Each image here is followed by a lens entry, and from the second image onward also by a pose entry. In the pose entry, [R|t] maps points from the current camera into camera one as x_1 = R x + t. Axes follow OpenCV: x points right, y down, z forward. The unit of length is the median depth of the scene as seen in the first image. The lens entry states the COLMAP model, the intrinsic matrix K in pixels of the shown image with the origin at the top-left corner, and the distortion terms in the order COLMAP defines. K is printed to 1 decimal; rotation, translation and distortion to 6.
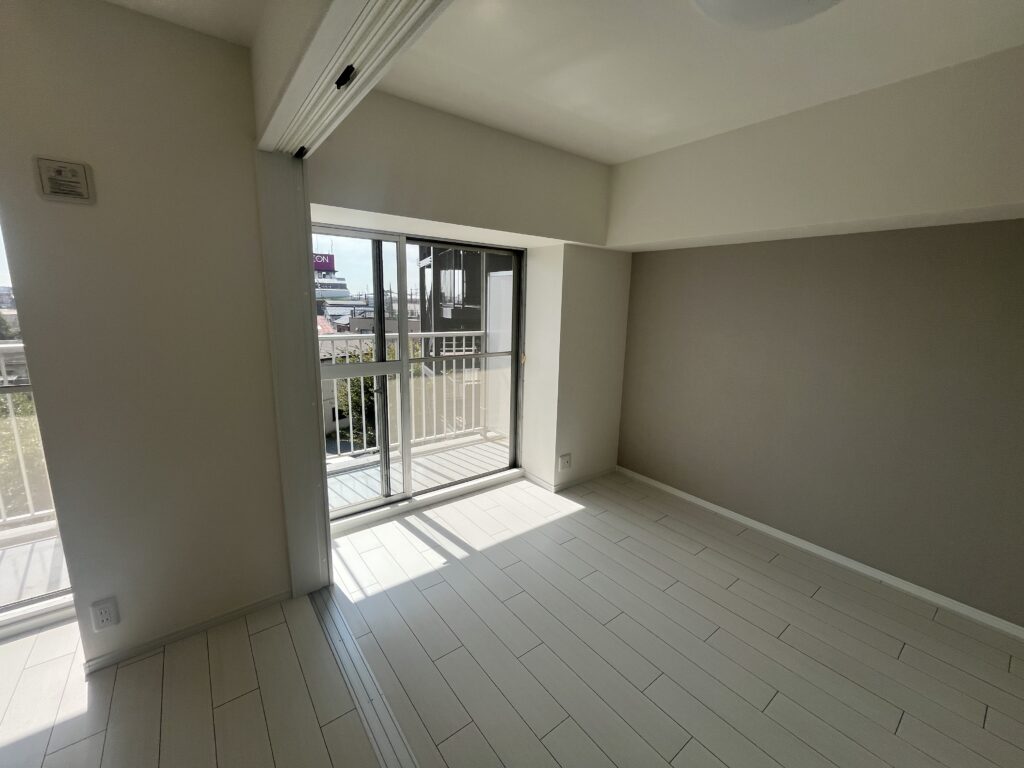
lens RADIAL K [[419.6, 0, 507.9], [0, 419.6, 383.3], [0, 0, 1]] dist [0.001433, 0.000690]
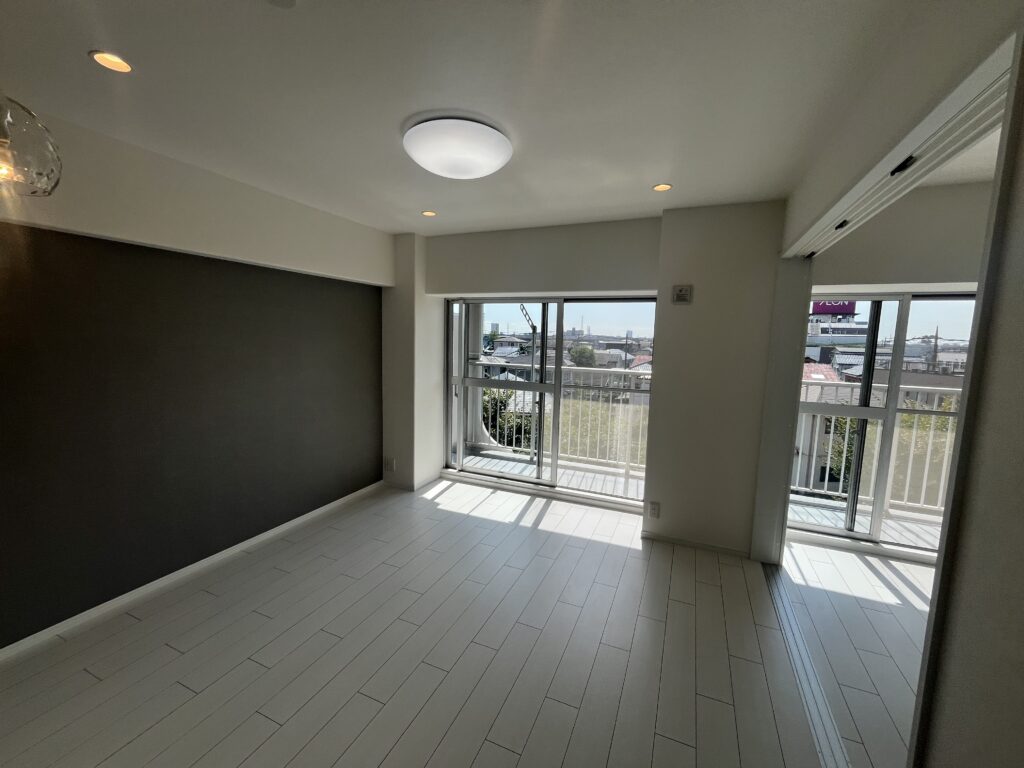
lens RADIAL K [[419.6, 0, 511.5], [0, 419.6, 382.9], [0, 0, 1]] dist [0.001433, 0.000690]
pose [[0.488699, 0.089840, -0.867815, 0.245724], [-0.182343, 0.983235, -0.000896, 0.069526], [0.853185, 0.158678, 0.496887, -0.438669]]
